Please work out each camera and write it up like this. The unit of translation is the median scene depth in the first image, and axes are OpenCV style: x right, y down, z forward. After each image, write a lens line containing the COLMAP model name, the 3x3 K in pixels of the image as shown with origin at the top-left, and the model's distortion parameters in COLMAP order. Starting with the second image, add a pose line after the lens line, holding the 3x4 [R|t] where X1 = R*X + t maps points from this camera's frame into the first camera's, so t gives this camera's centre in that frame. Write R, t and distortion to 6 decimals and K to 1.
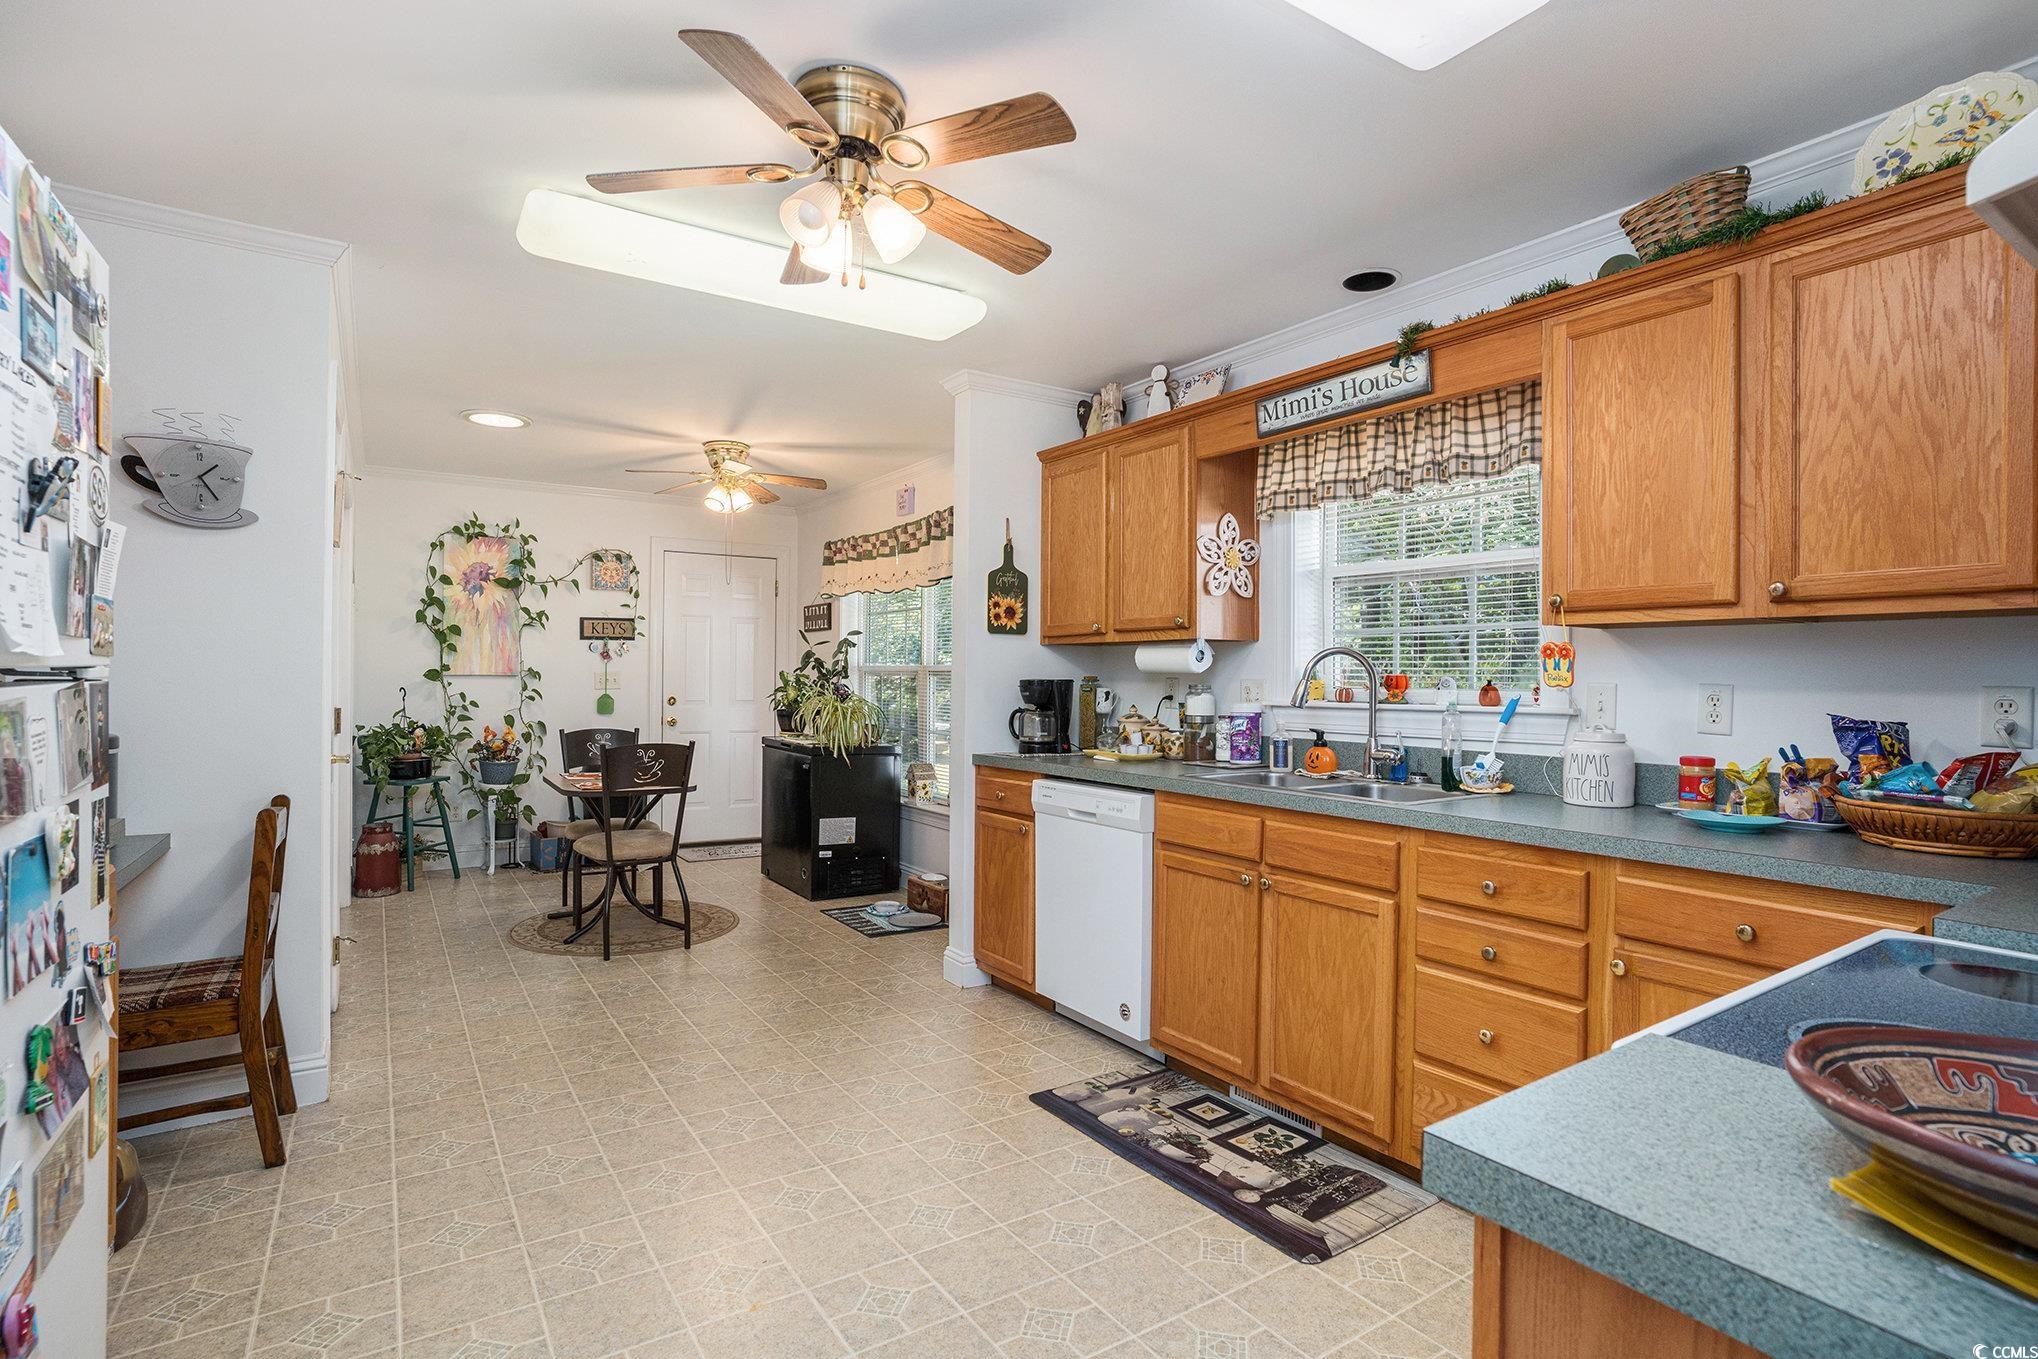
lens RADIAL K [[984.9, 0, 1015.5], [0, 984.9, 688.4], [0, 0, 1]] dist [-0.014200, 0.005558]
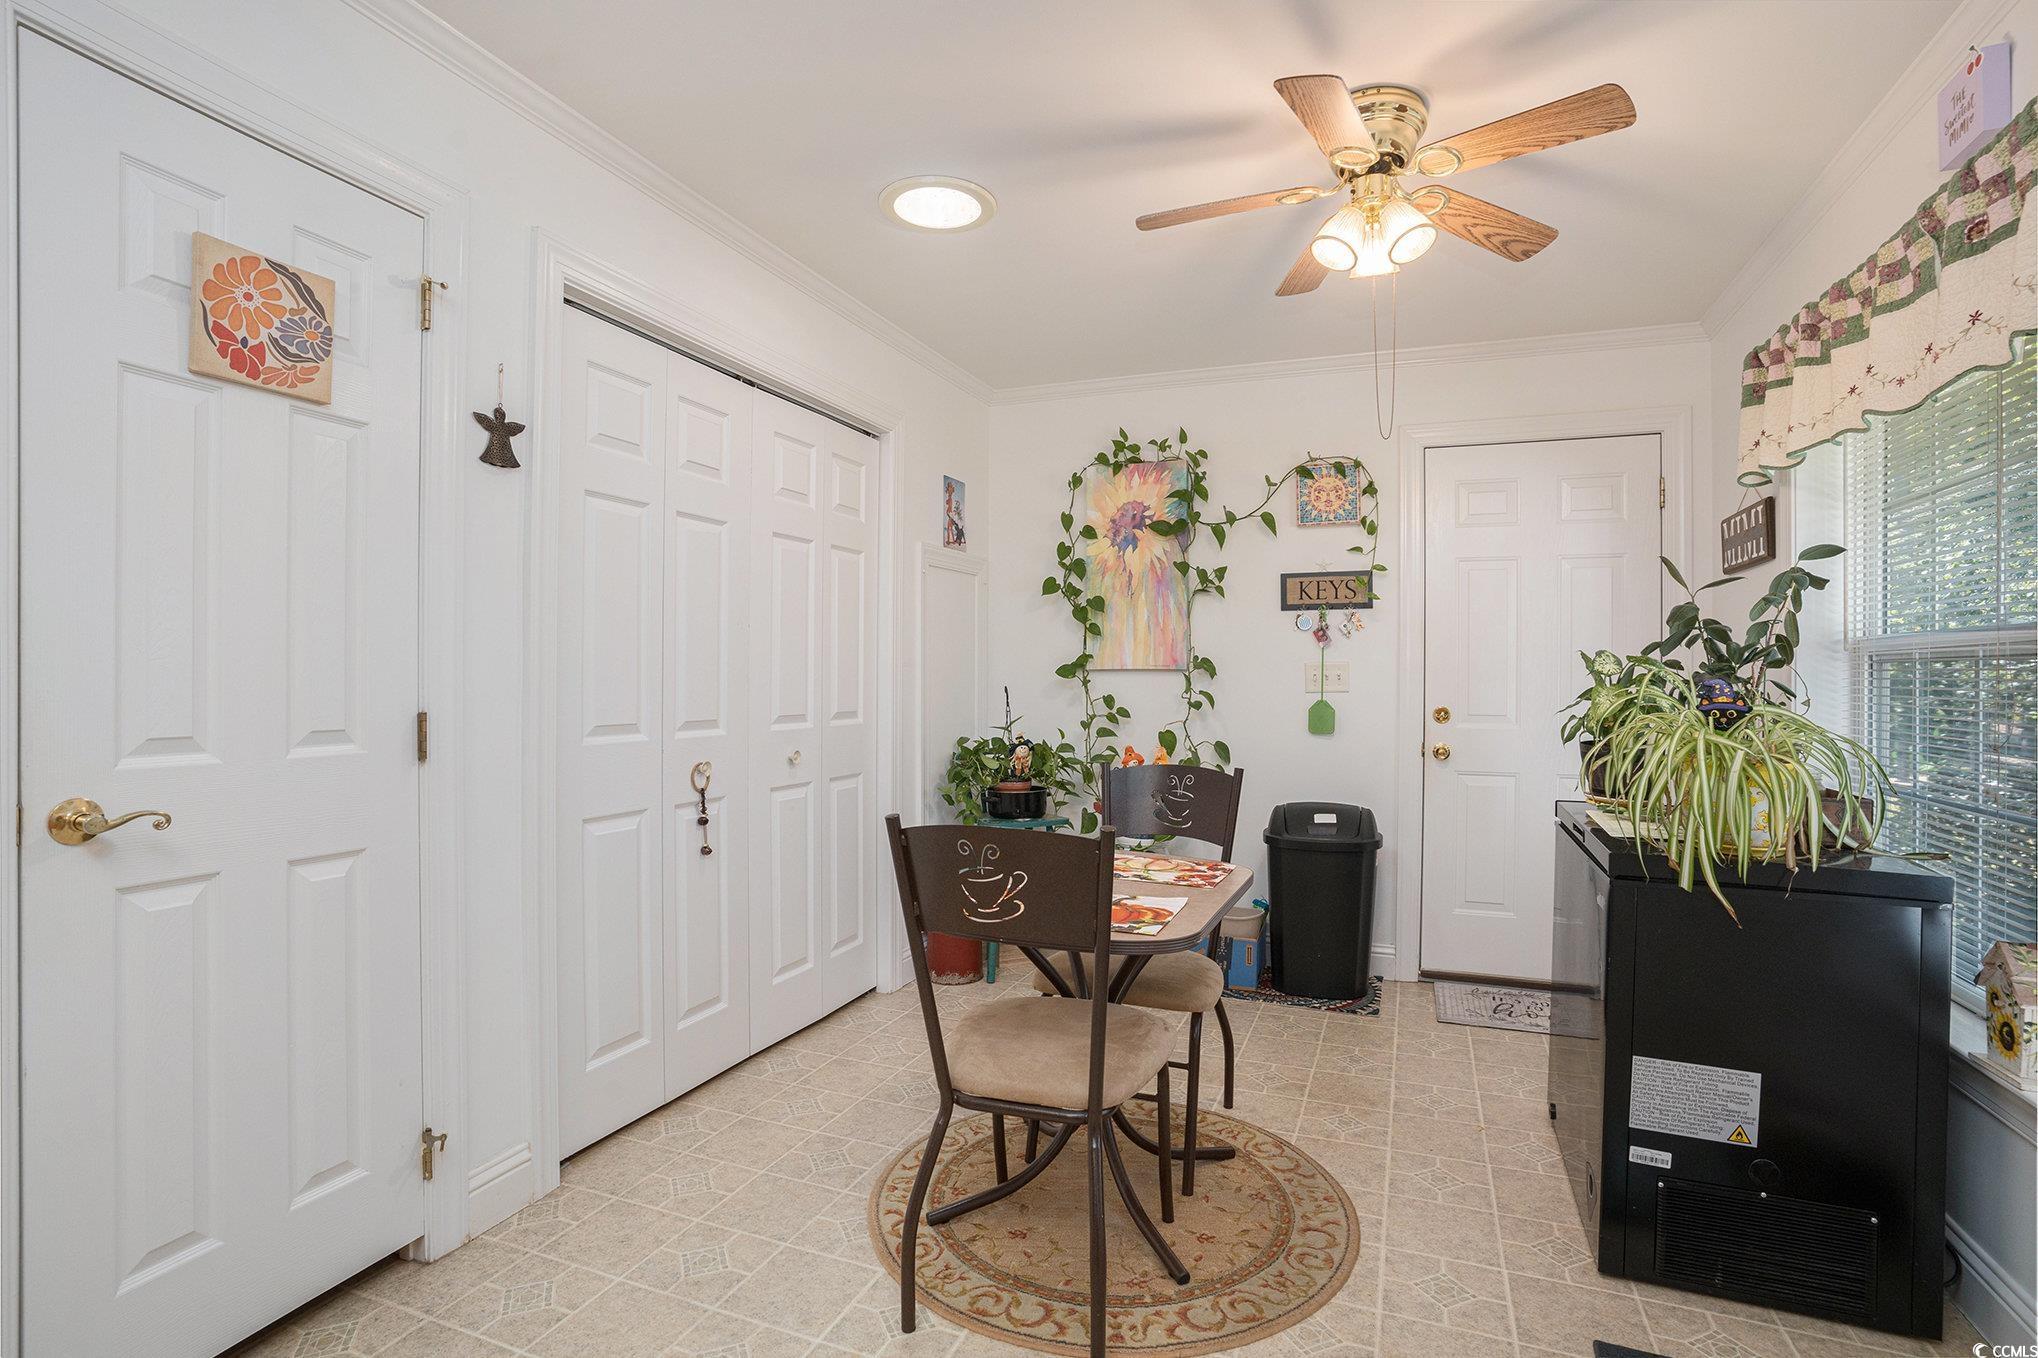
lens RADIAL K [[984.9, 0, 1070.7], [0, 984.9, 678.9], [0, 0, 1]] dist [-0.014200, 0.005558]
pose [[0.597555, -0.005955, -0.801806, -0.030690], [-0.008314, 0.999873, -0.013623, 0.002321], [0.801785, 0.014807, 0.597429, 0.551449]]
